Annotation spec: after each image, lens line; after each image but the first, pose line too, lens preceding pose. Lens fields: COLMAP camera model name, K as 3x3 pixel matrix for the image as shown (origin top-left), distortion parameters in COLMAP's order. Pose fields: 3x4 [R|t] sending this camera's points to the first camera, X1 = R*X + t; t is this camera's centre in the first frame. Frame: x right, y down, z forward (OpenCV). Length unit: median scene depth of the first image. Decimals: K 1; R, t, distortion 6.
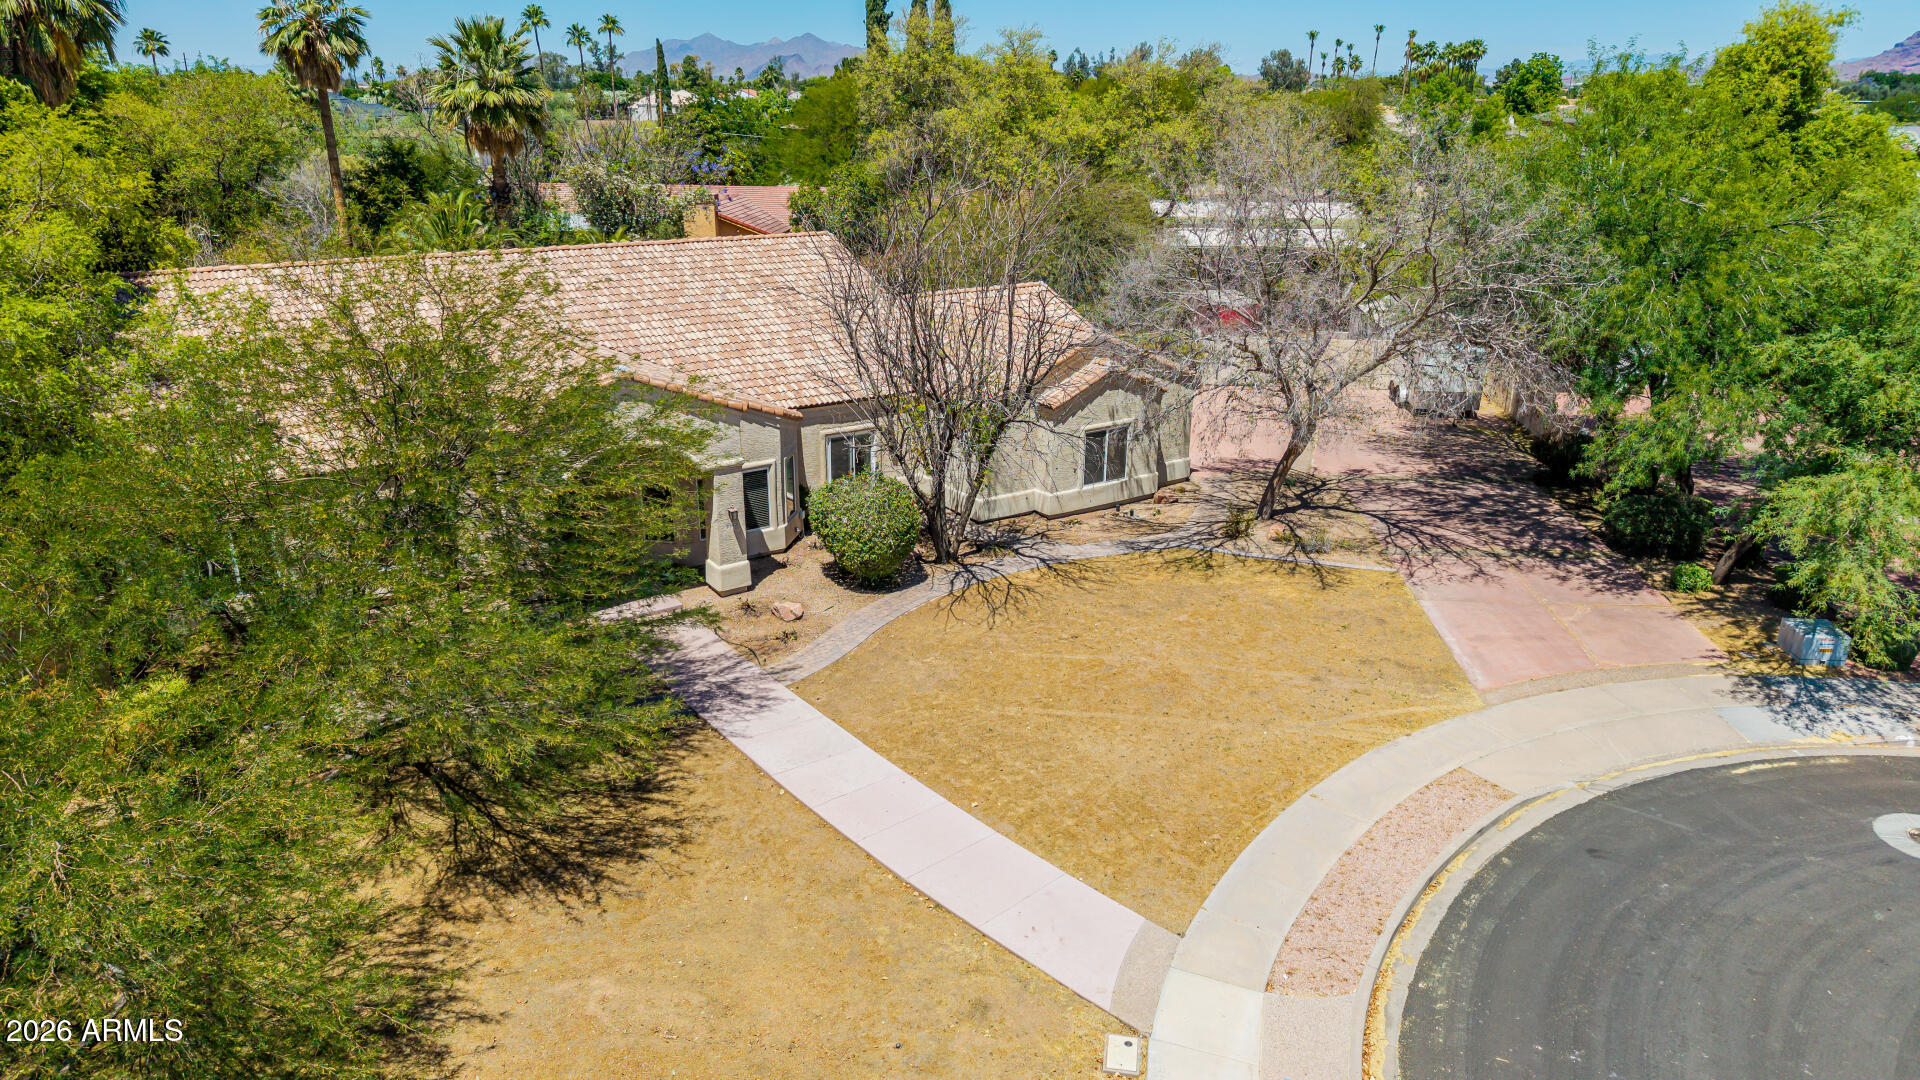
lens RADIAL K [[1301.8, 0, 960.0], [0, 1301.8, 540.0], [0, 0, 1]] dist [0.009027, -0.020870]
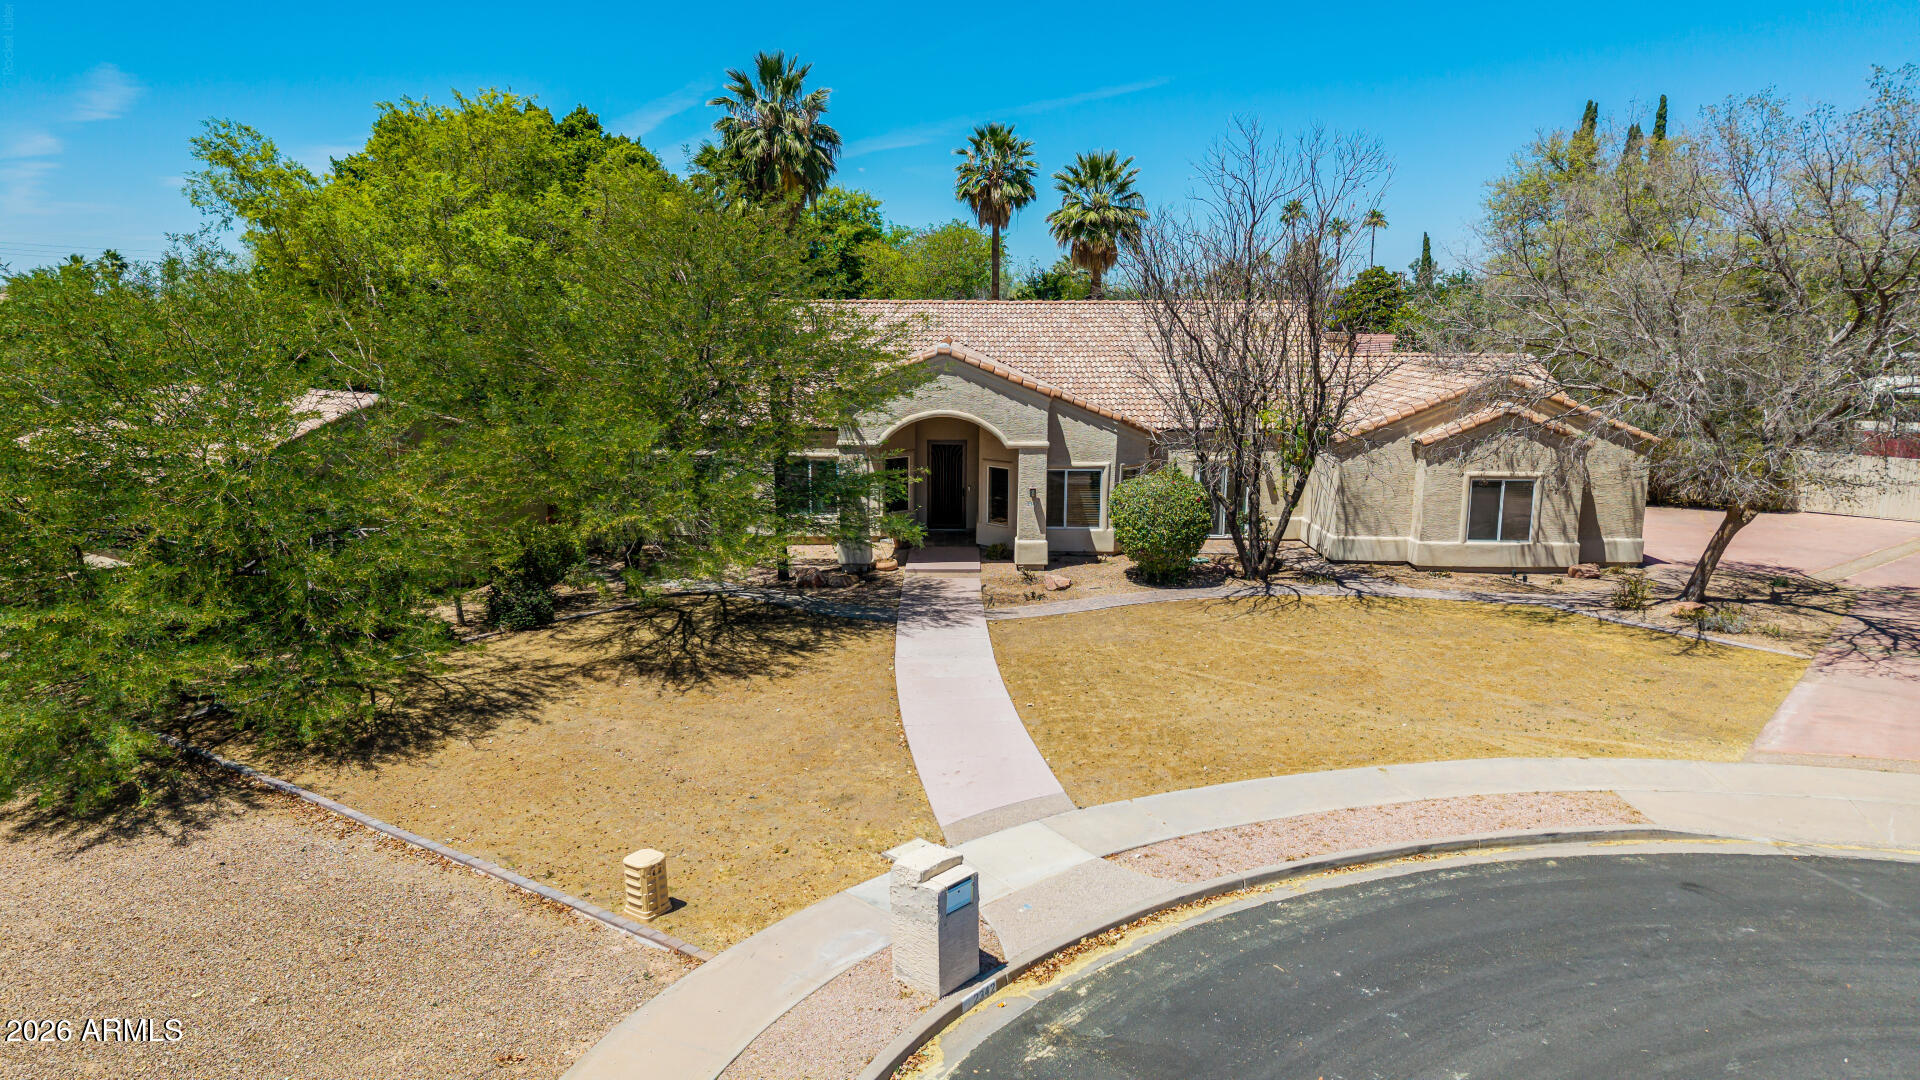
lens RADIAL K [[1269.5, 0, 943.7], [0, 1269.5, 592.3], [0, 0, 1]] dist [0.106979, -0.196103]
pose [[0.811602, 0.117859, -0.572199, 0.350347], [-0.188367, 0.979923, -0.065338, 0.132857], [0.553010, 0.160812, 0.817508, 0.092807]]
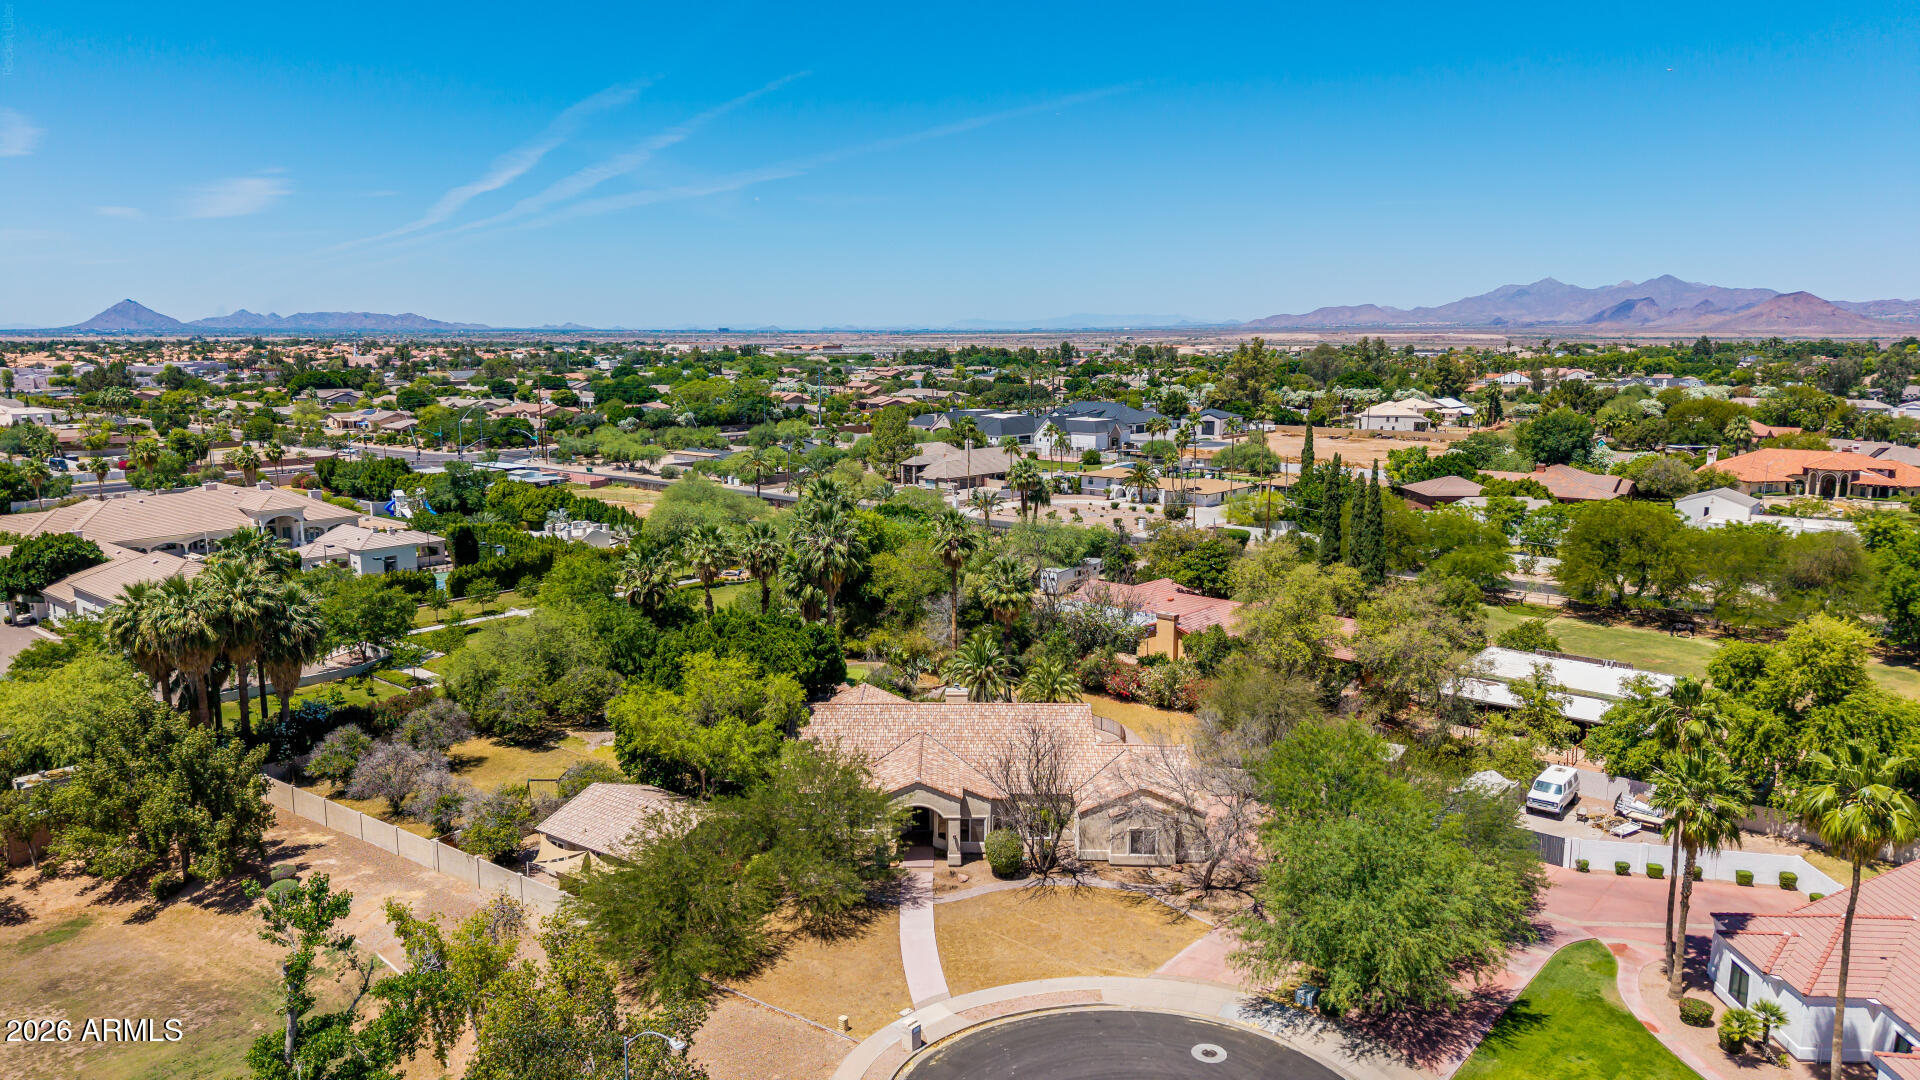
lens RADIAL K [[1338.0, 0, 935.0], [0, 1338.0, 540.7], [0, 0, 1]] dist [0.008193, 0.001719]
pose [[0.813065, 0.090591, -0.575081, 1.208879], [-0.181585, 0.978001, -0.102668, -0.298285], [0.553129, 0.187902, 0.811628, -1.253675]]
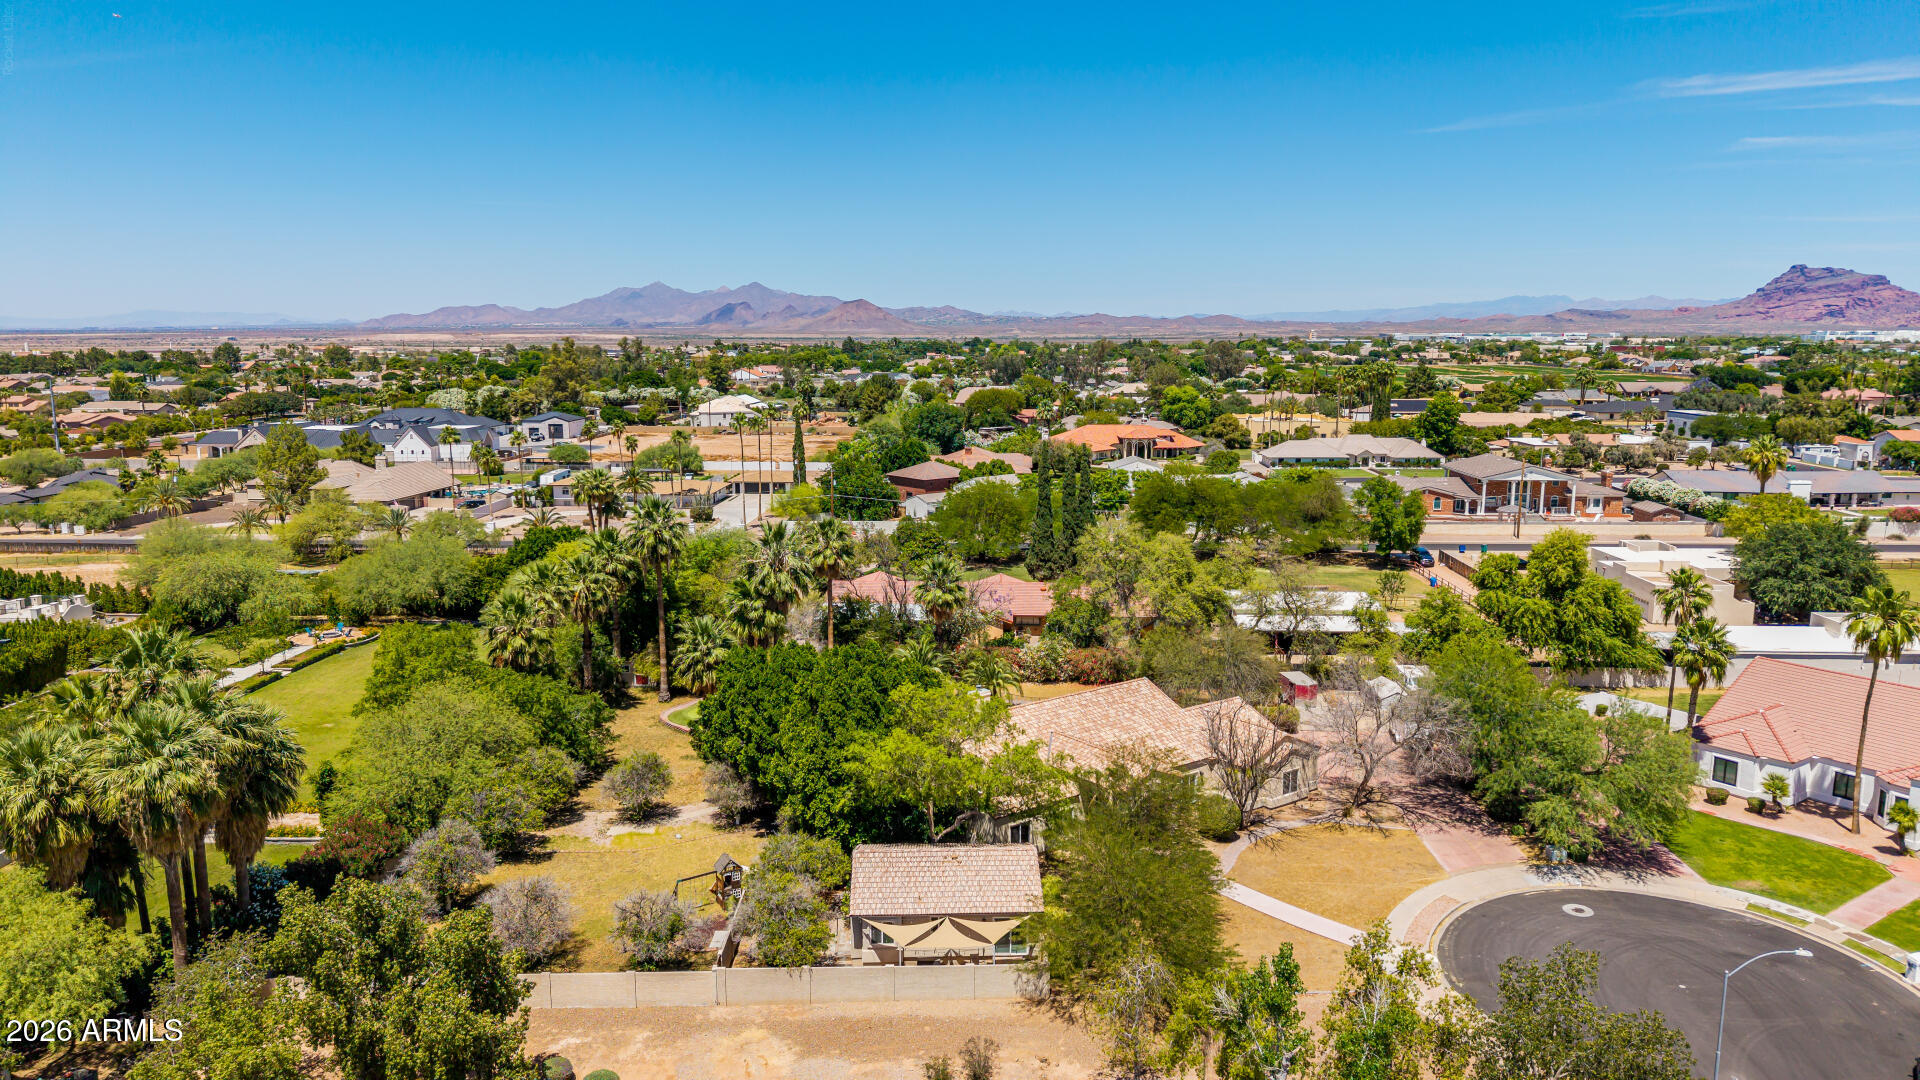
lens RADIAL K [[1335.3, 0, 960.0], [0, 1335.3, 540.0], [0, 0, 1]] dist [0.061929, -0.127669]
pose [[0.997866, -0.010827, 0.064391, -0.747601], [0.021068, 0.986801, -0.160563, -0.136896], [-0.061803, 0.161577, 0.984923, -1.728466]]
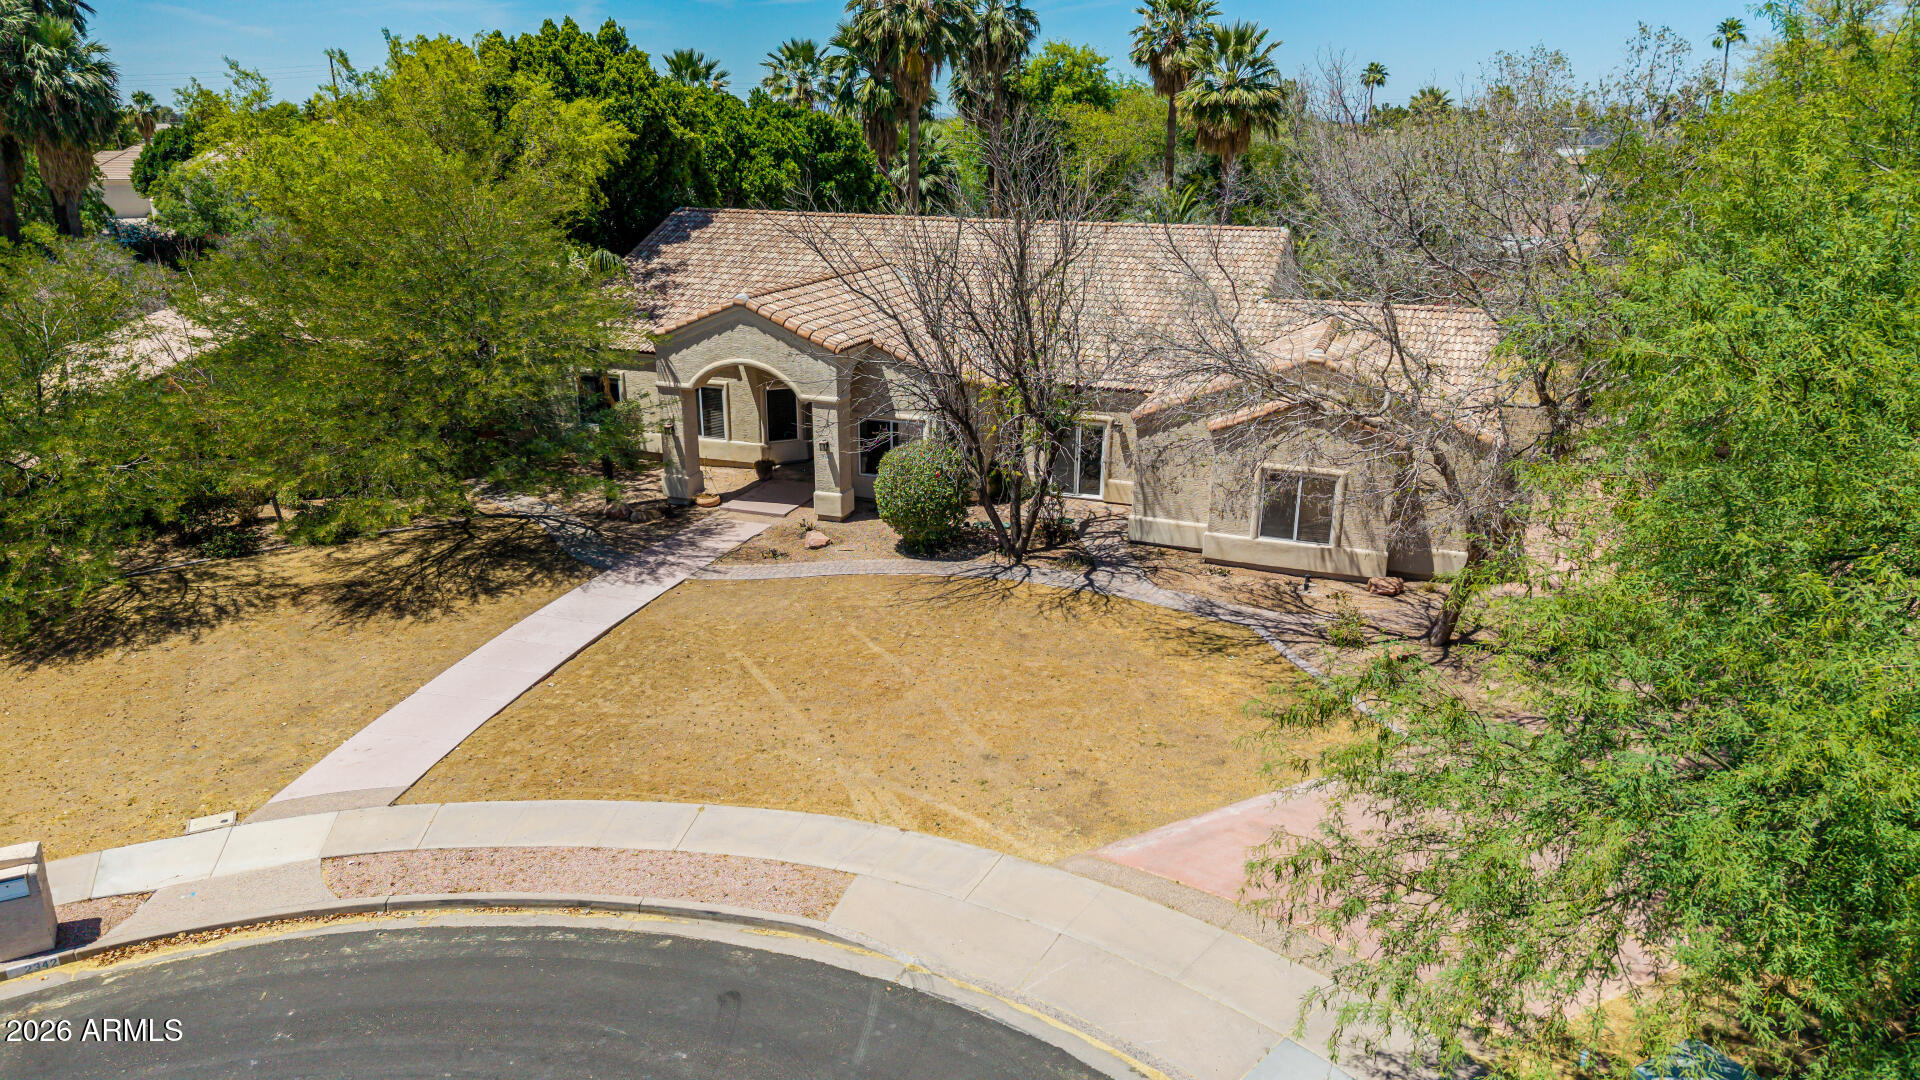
lens RADIAL K [[1291.9, 0, 955.0], [0, 1291.9, 568.5], [0, 0, 1]] dist [0.045850, -0.056736]
pose [[0.566650, 0.264648, -0.780300, 0.702584], [-0.272645, 0.953891, 0.125530, -0.080987], [0.777542, 0.141613, 0.612677, 0.393151]]
